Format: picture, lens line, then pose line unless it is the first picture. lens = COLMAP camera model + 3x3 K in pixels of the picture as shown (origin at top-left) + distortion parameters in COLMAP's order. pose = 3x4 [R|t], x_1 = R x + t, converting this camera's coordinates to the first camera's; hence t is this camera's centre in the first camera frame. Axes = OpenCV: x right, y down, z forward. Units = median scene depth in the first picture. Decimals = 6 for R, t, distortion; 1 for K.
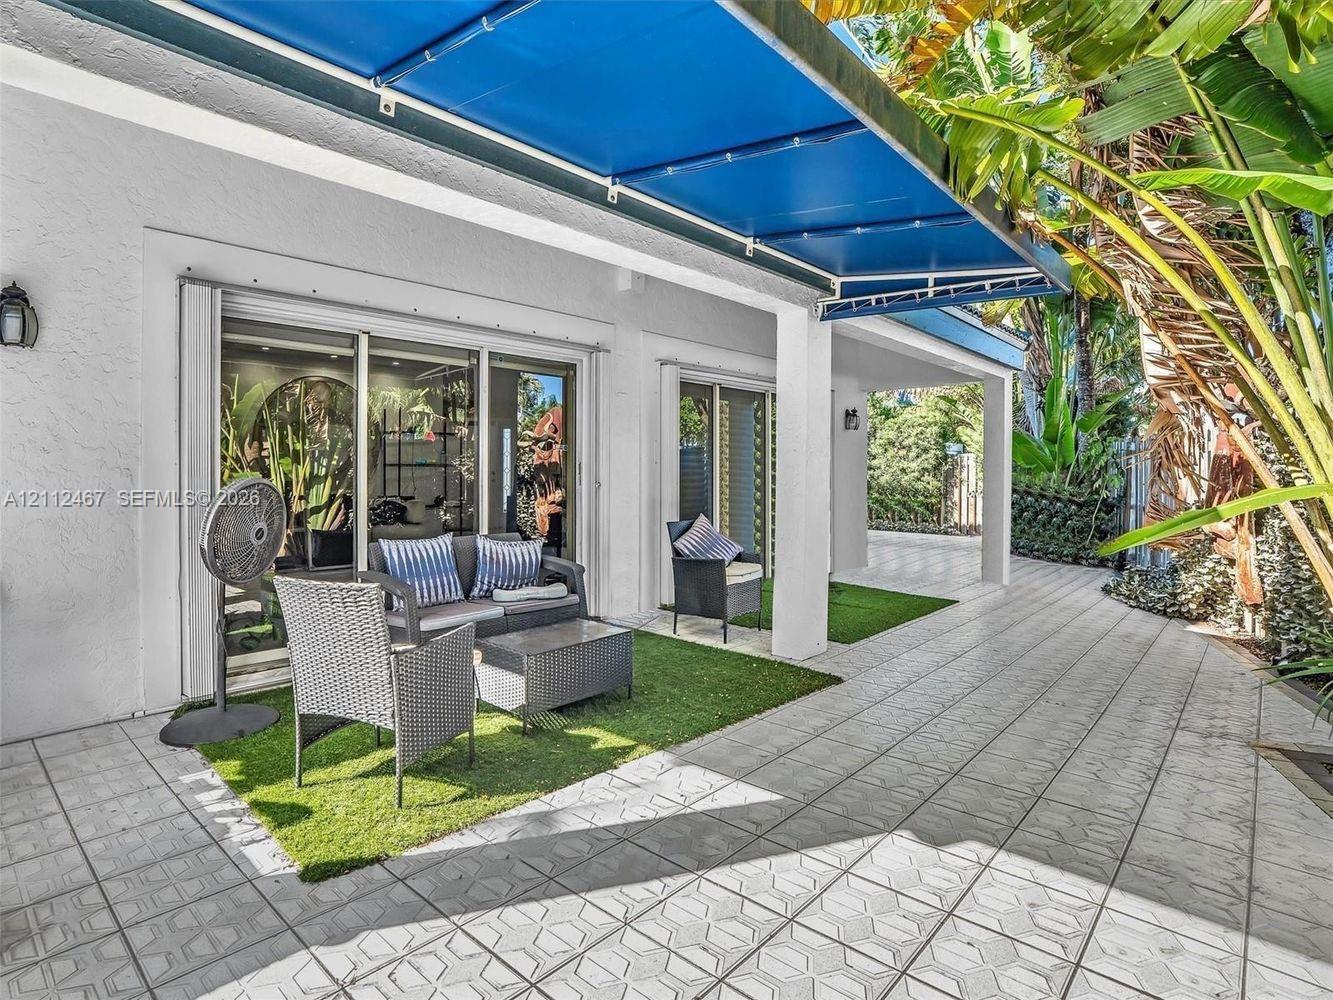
lens RADIAL K [[713.8, 0, 670.3], [0, 713.8, 491.5], [0, 0, 1]] dist [-0.050190, 0.011451]
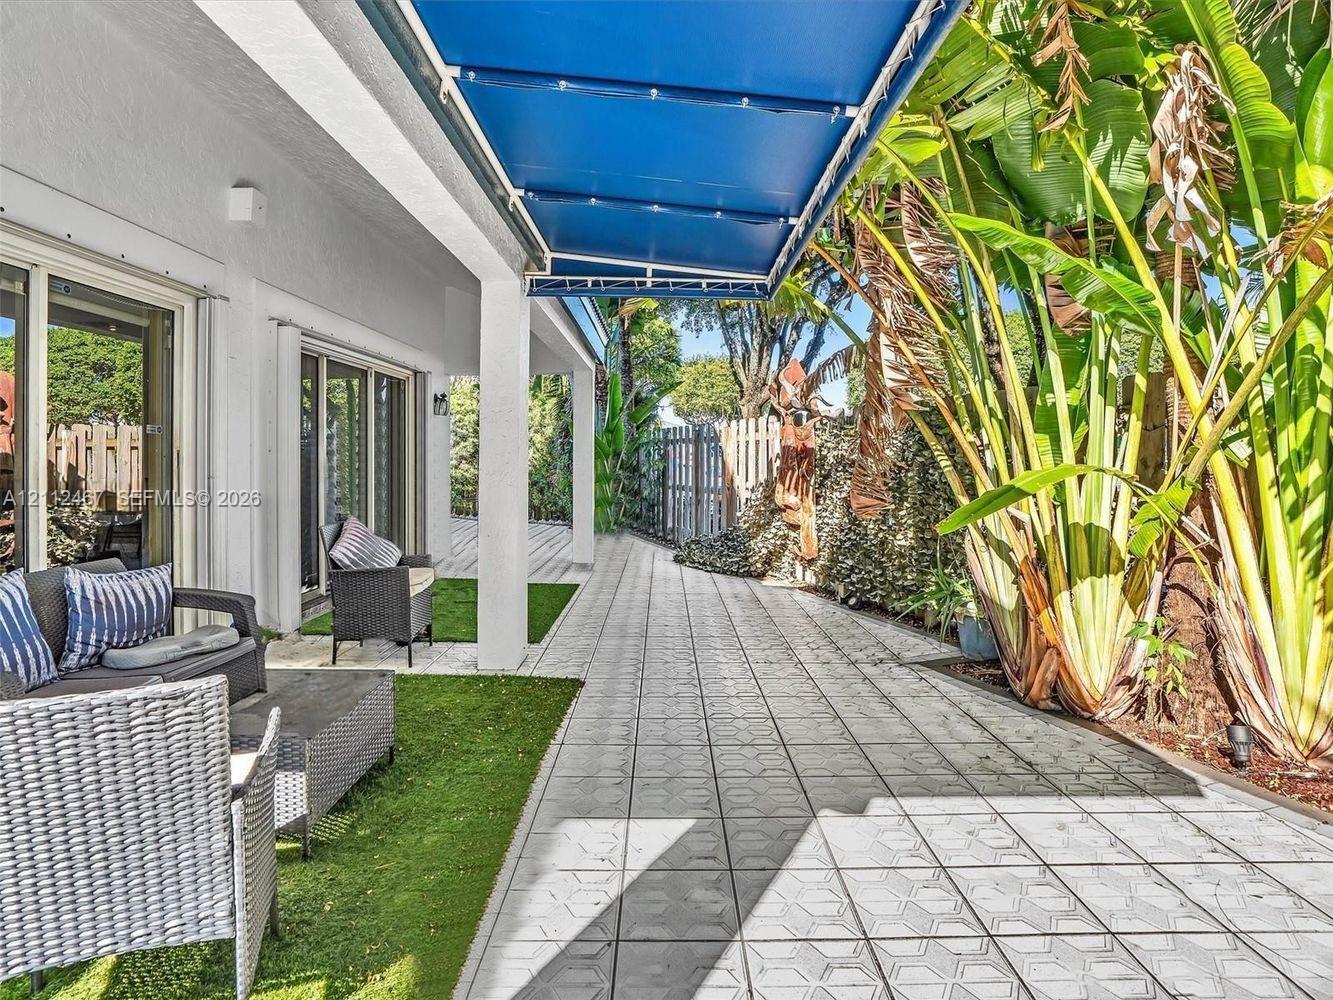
lens RADIAL K [[713.8, 0, 665.9], [0, 713.8, 468.5], [0, 0, 1]] dist [-0.050190, 0.011451]
pose [[0.751531, -0.018066, 0.659450, -0.270928], [0.028517, 0.999580, -0.005115, -0.007203], [-0.659081, 0.022649, 0.751731, 0.200999]]
